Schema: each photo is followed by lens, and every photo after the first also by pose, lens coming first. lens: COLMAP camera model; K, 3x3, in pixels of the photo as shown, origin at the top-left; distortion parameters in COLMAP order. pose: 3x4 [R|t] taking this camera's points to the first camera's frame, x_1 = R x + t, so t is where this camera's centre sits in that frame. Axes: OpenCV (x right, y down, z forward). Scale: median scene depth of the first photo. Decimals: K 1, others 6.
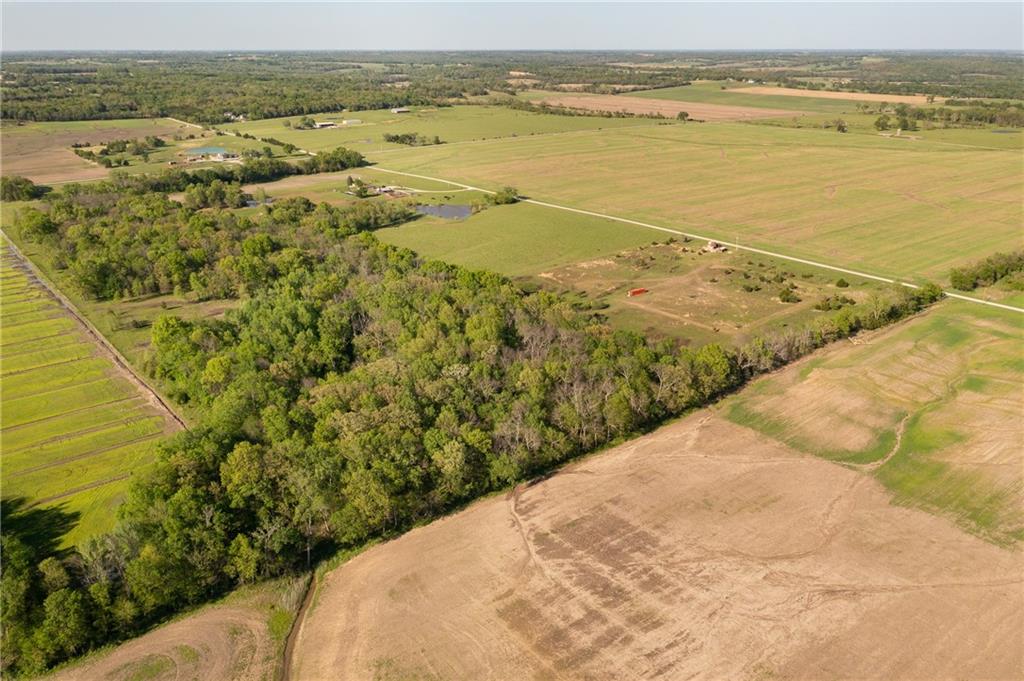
lens RADIAL K [[801.5, 0, 513.7], [0, 801.5, 353.2], [0, 0, 1]] dist [-0.015358, 0.033632]
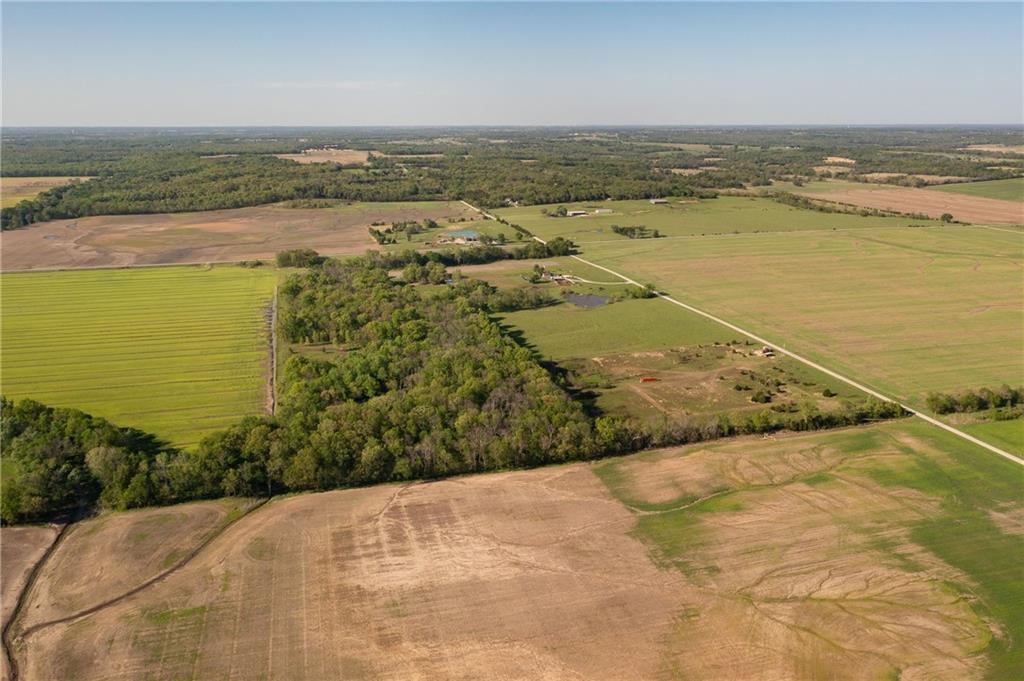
lens RADIAL K [[842.0, 0, 513.8], [0, 842.0, 341.4], [0, 0, 1]] dist [-0.010789, 0.019783]
pose [[0.915341, 0.099815, -0.390113, 0.394798], [-0.141594, 0.986706, -0.079769, -0.001325], [0.376965, 0.128253, 0.917305, -0.235114]]
